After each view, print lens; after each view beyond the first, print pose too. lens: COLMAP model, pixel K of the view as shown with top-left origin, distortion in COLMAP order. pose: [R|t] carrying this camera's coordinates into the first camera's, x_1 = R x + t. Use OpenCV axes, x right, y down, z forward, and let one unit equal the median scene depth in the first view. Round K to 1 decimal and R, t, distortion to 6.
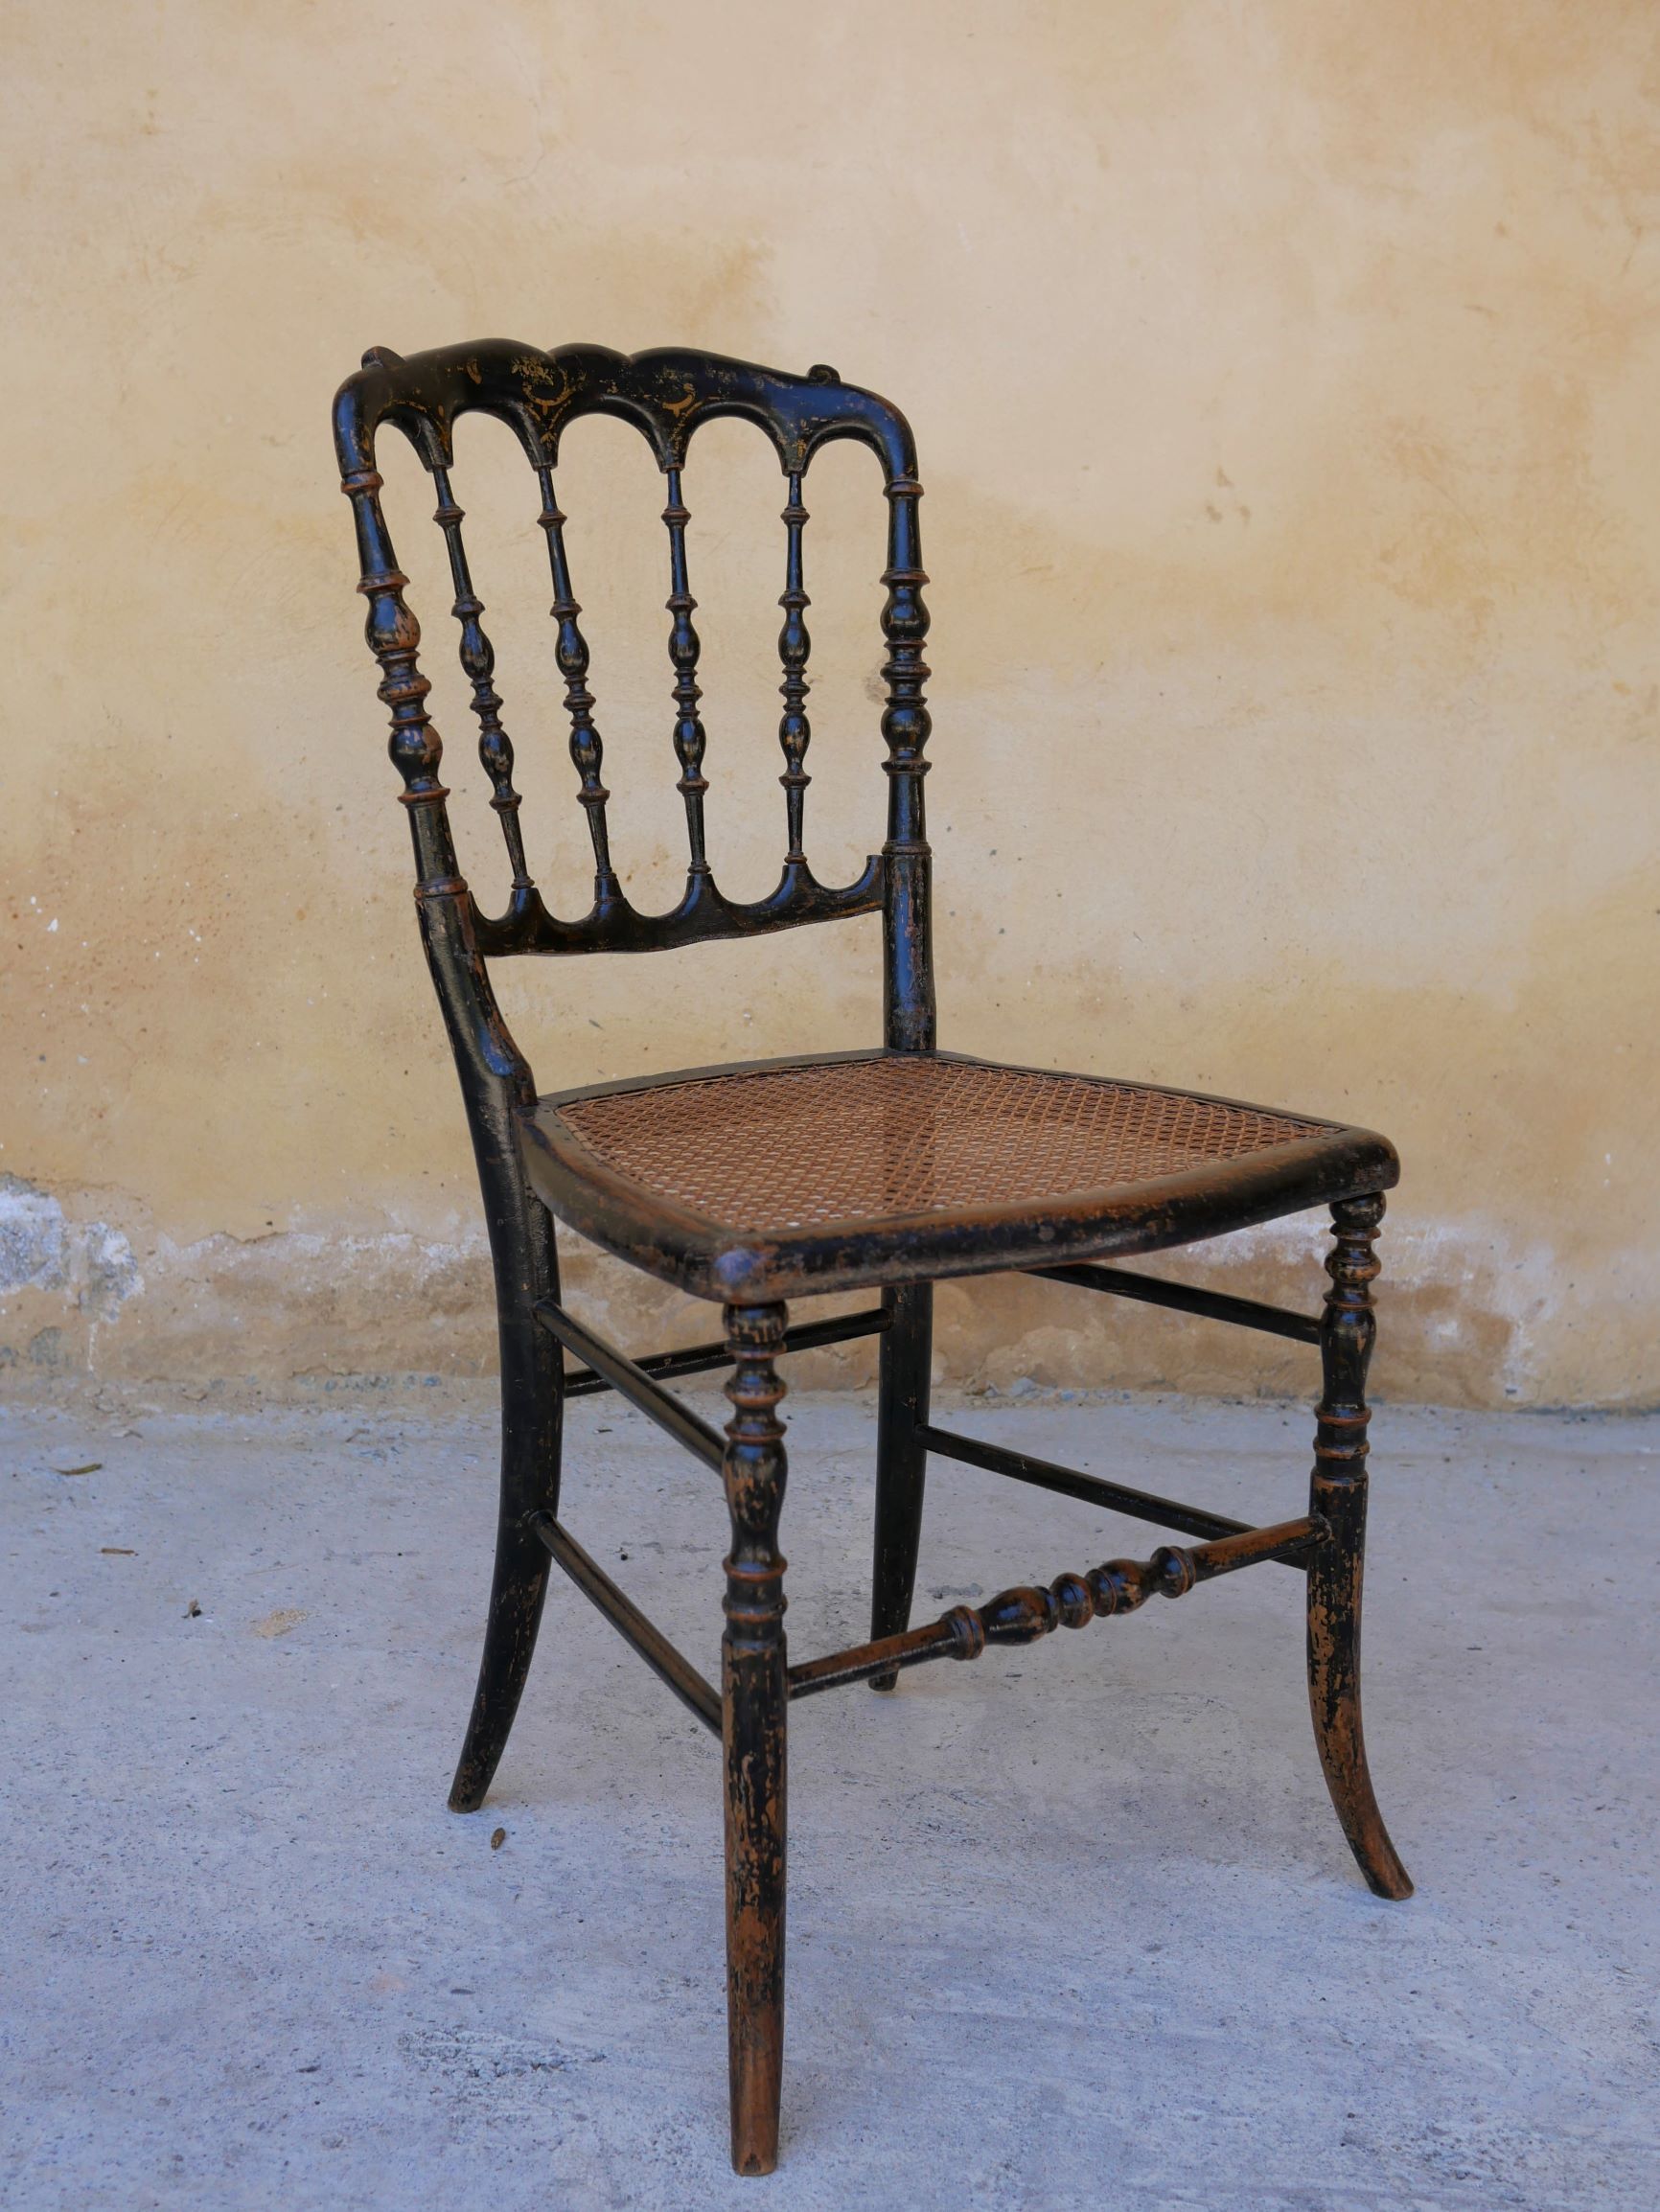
lens RADIAL K [[2577.3, 0, 829.2], [0, 2577.3, 1129.6], [0, 0, 1]] dist [-0.019831, 0.000000]
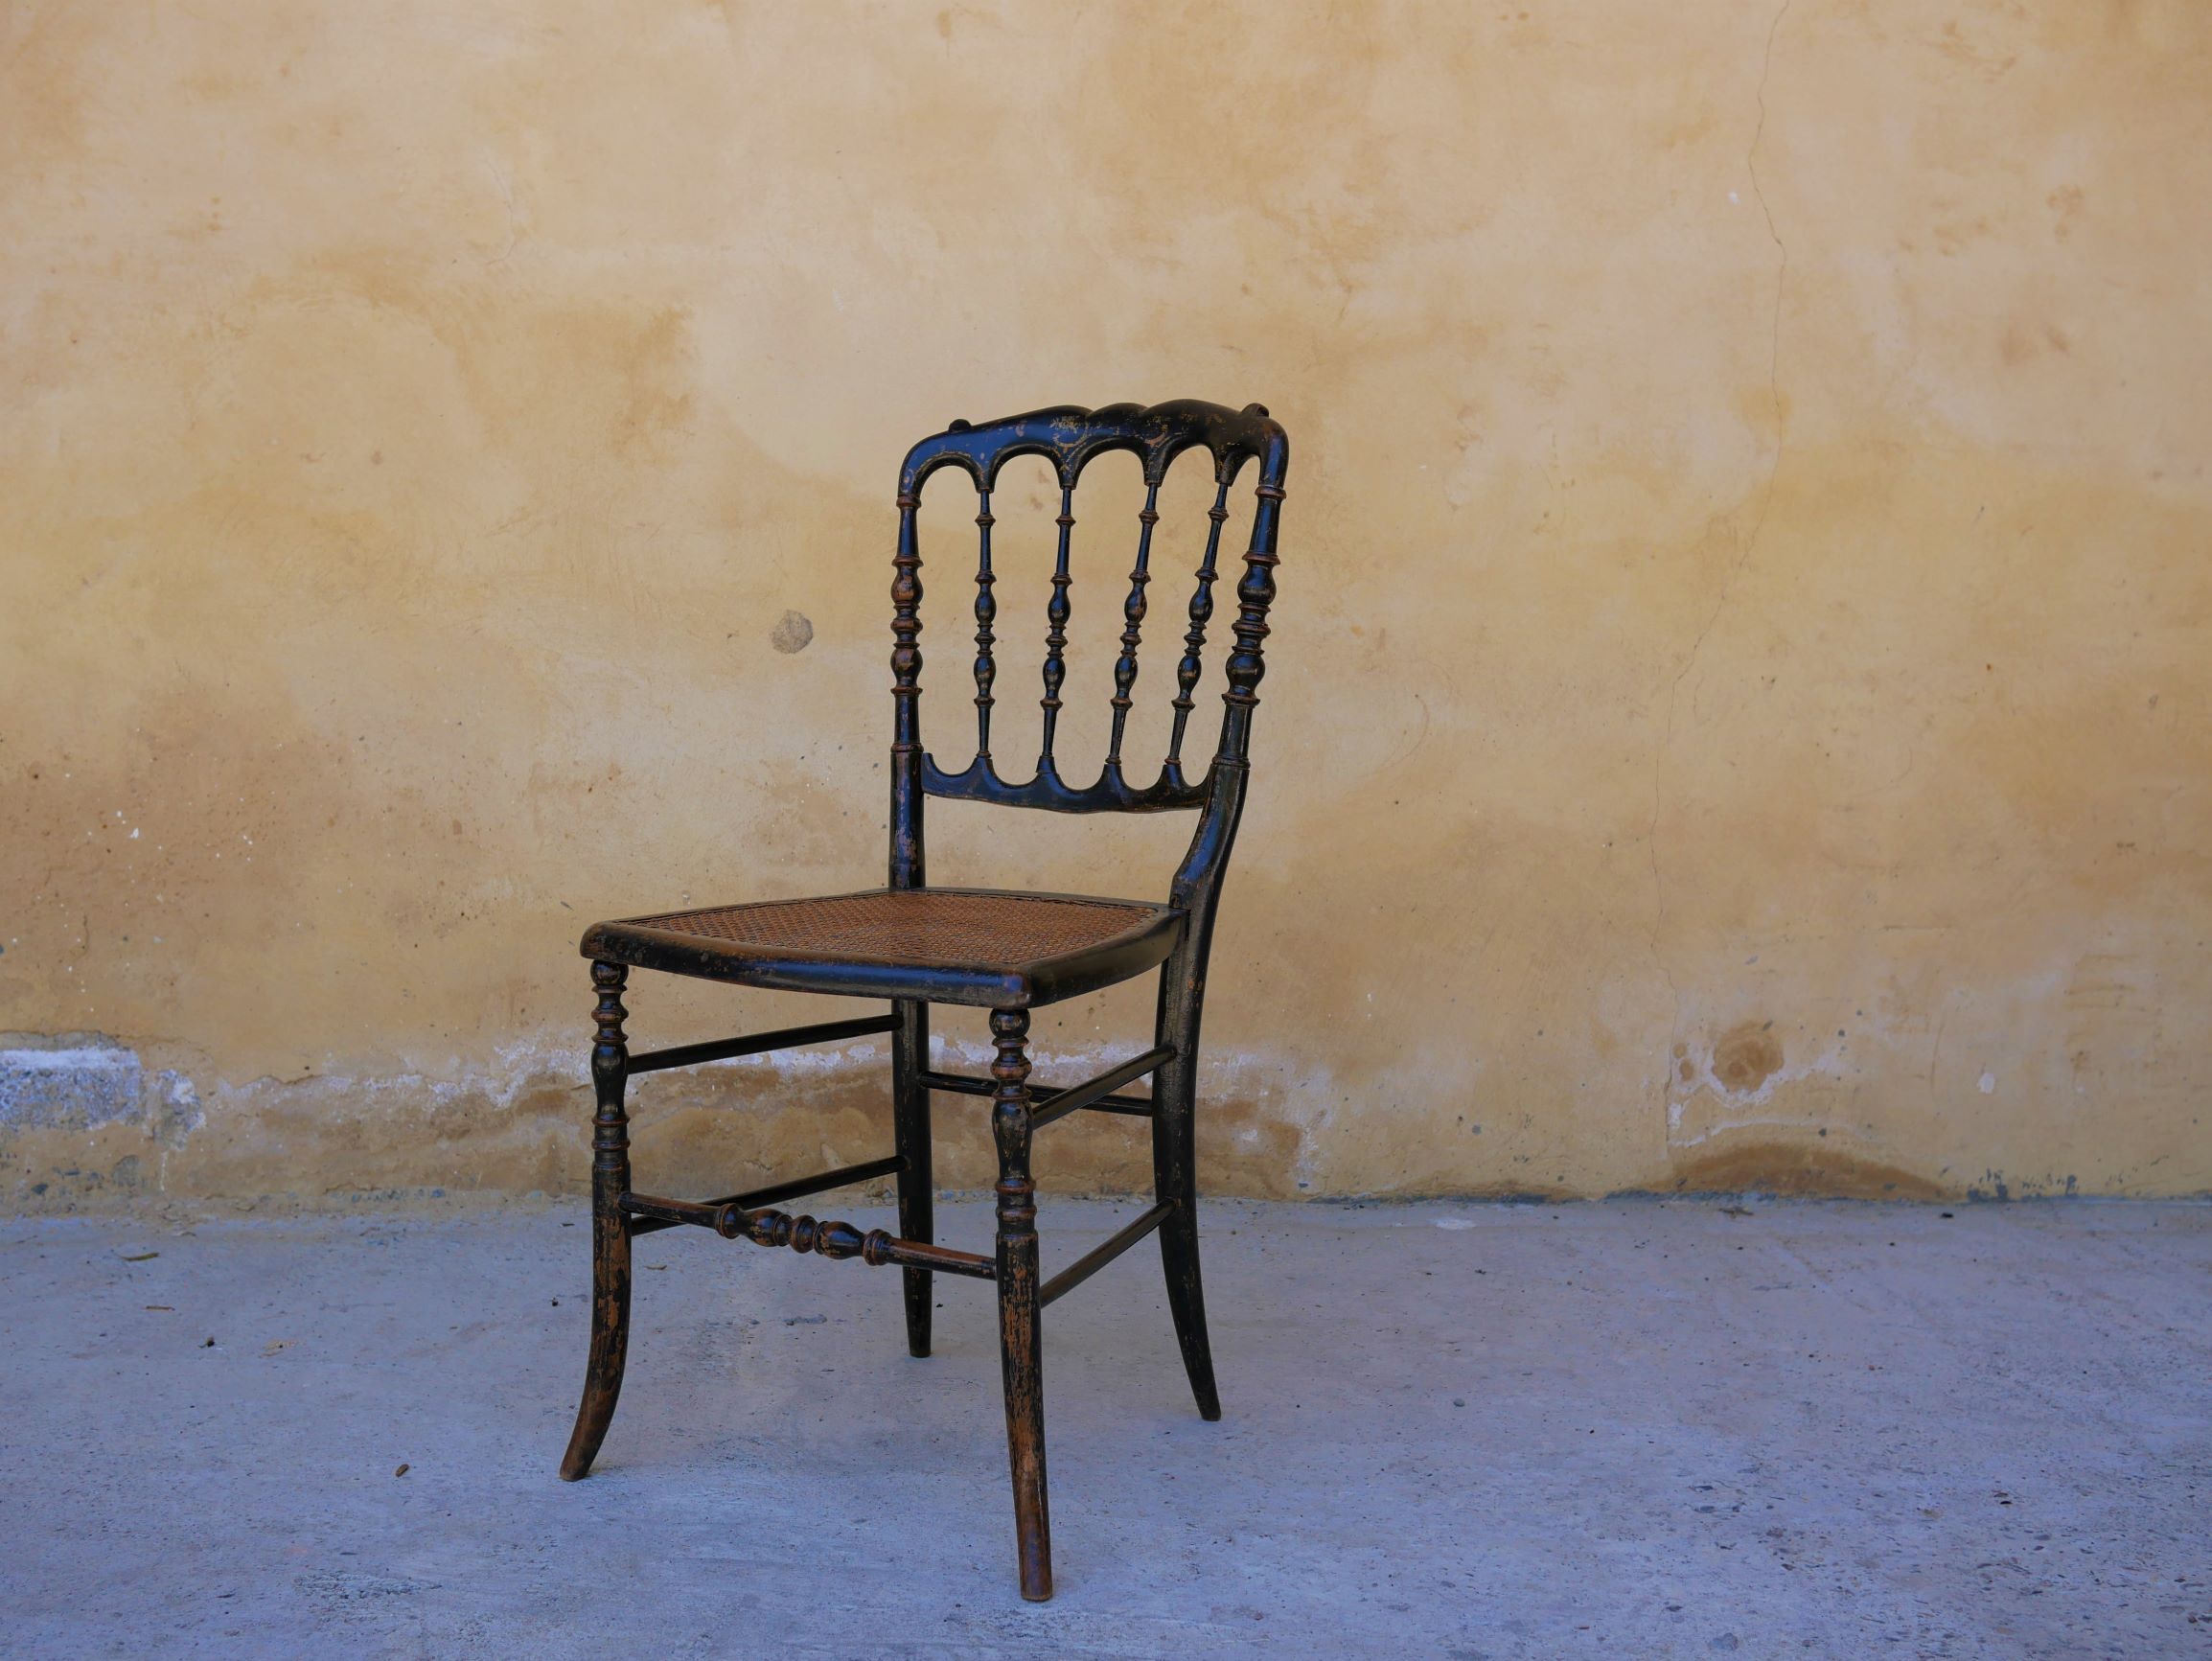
lens RADIAL K [[2499.9, 0, 1101.6], [0, 2499.9, 822.6], [0, 0, 1]] dist [-0.012957, 0.000000]
pose [[0.999370, -0.016686, 0.031313, 0.138164], [0.019882, 0.994308, -0.104676, 0.054271], [-0.029389, 0.105233, 0.994013, -0.241033]]
